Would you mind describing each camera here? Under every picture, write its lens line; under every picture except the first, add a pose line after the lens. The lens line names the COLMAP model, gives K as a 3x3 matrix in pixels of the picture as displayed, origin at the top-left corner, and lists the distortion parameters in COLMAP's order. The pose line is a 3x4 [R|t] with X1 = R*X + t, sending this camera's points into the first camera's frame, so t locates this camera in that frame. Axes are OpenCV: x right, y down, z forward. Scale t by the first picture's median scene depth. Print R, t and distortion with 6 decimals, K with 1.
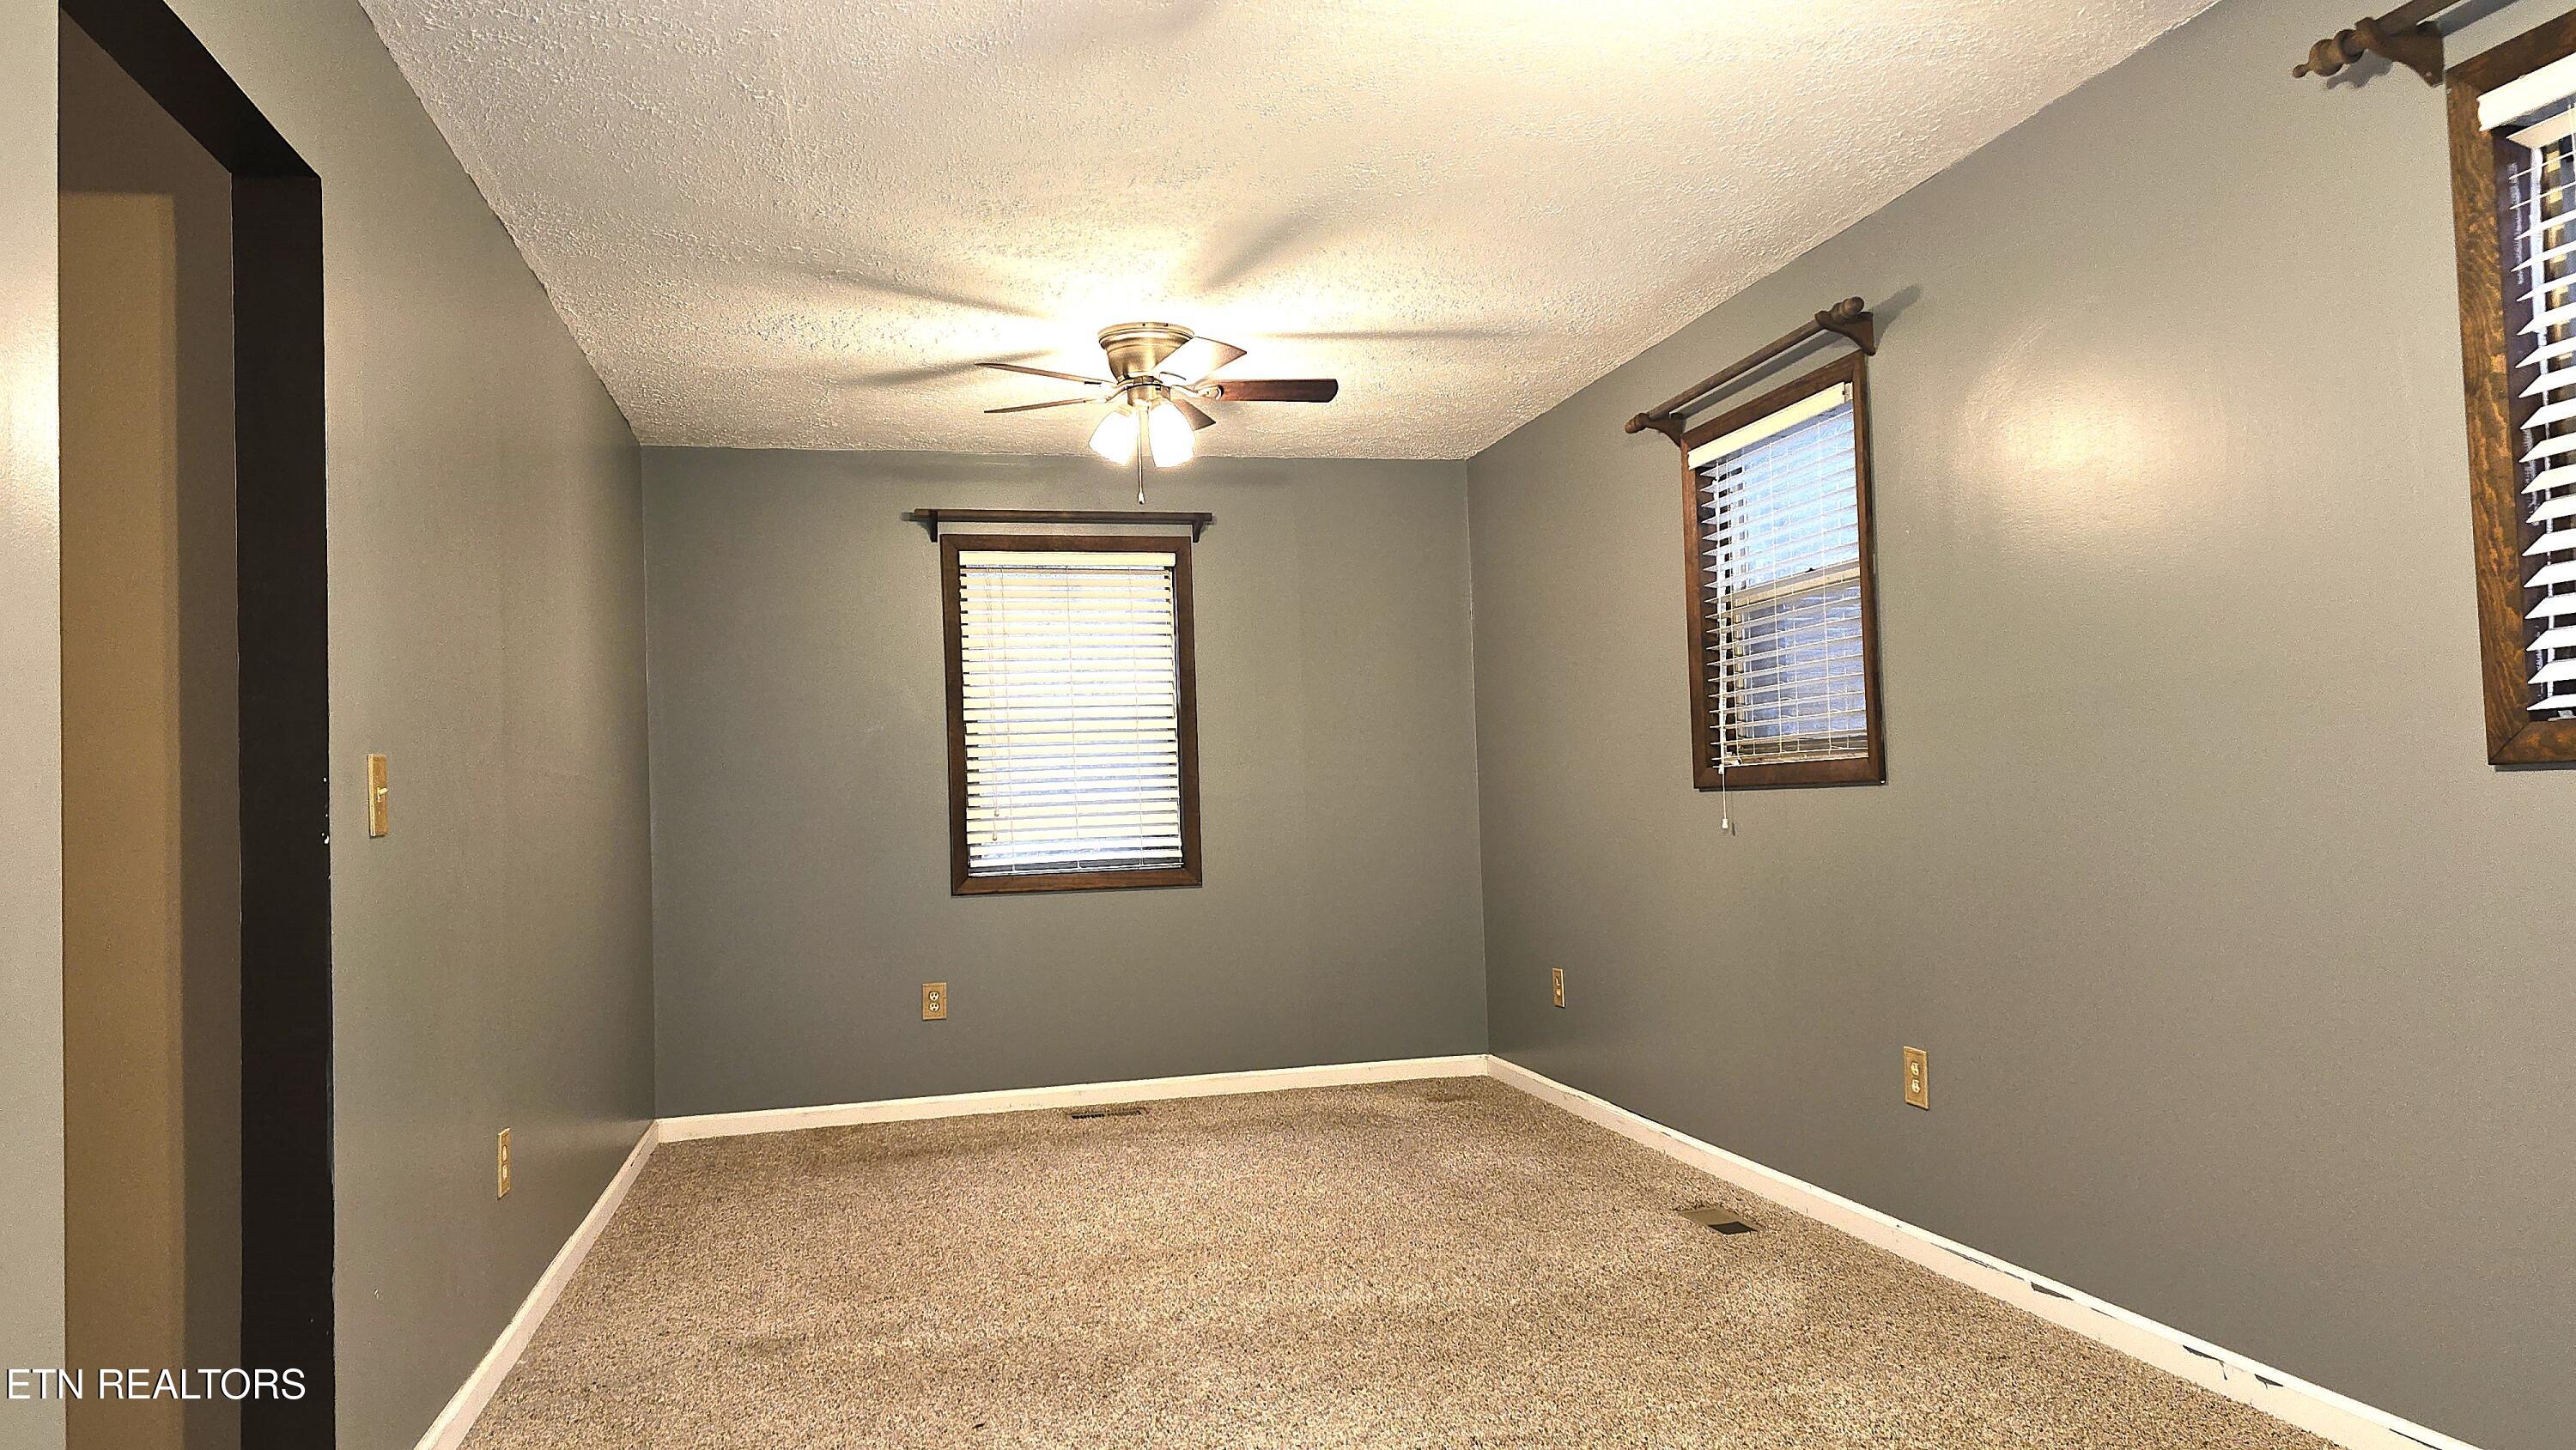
lens RADIAL K [[1760.6, 0, 1288.0], [0, 1760.6, 725.0], [0, 0, 1]] dist [0.025279, -0.000548]
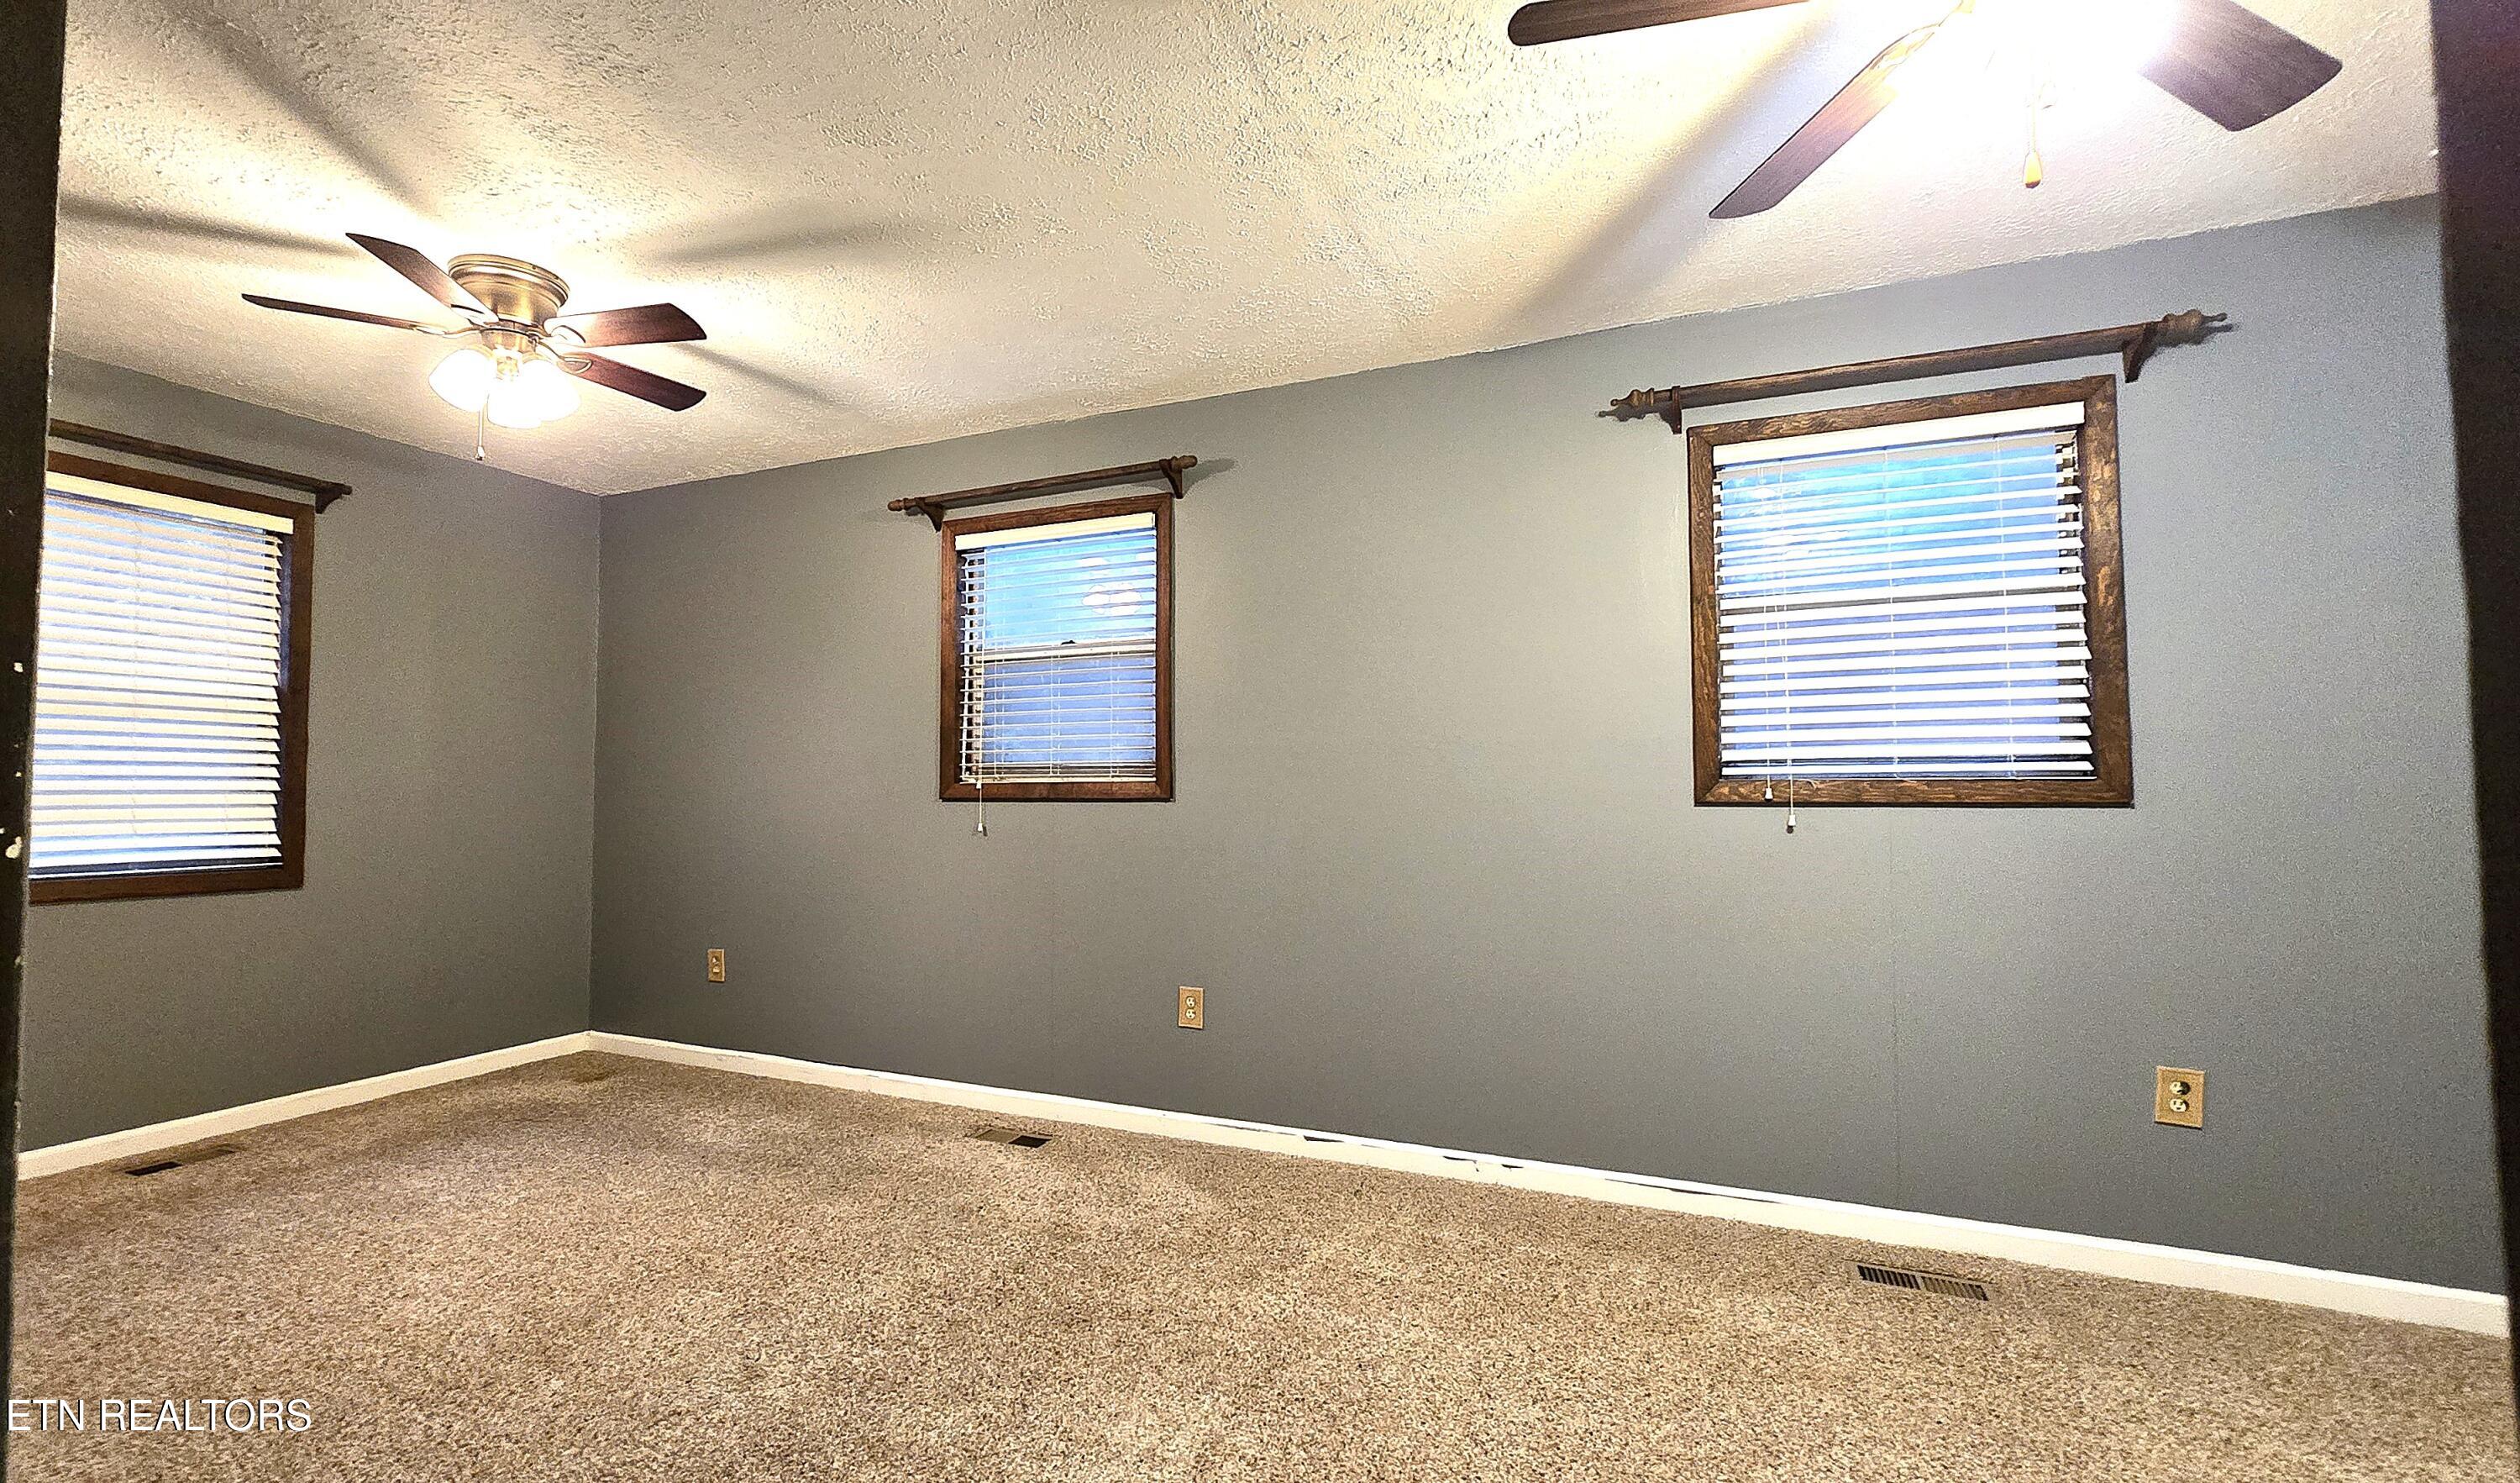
lens RADIAL K [[1113.3, 0, 1256.5], [0, 1113.3, 754.1], [0, 0, 1]] dist [0.003005, 0.000474]
pose [[0.613084, 0.063148, 0.787490, -0.265248], [-0.056462, 0.997754, -0.036052, 0.019611], [-0.787998, -0.022360, 0.615272, 0.328014]]
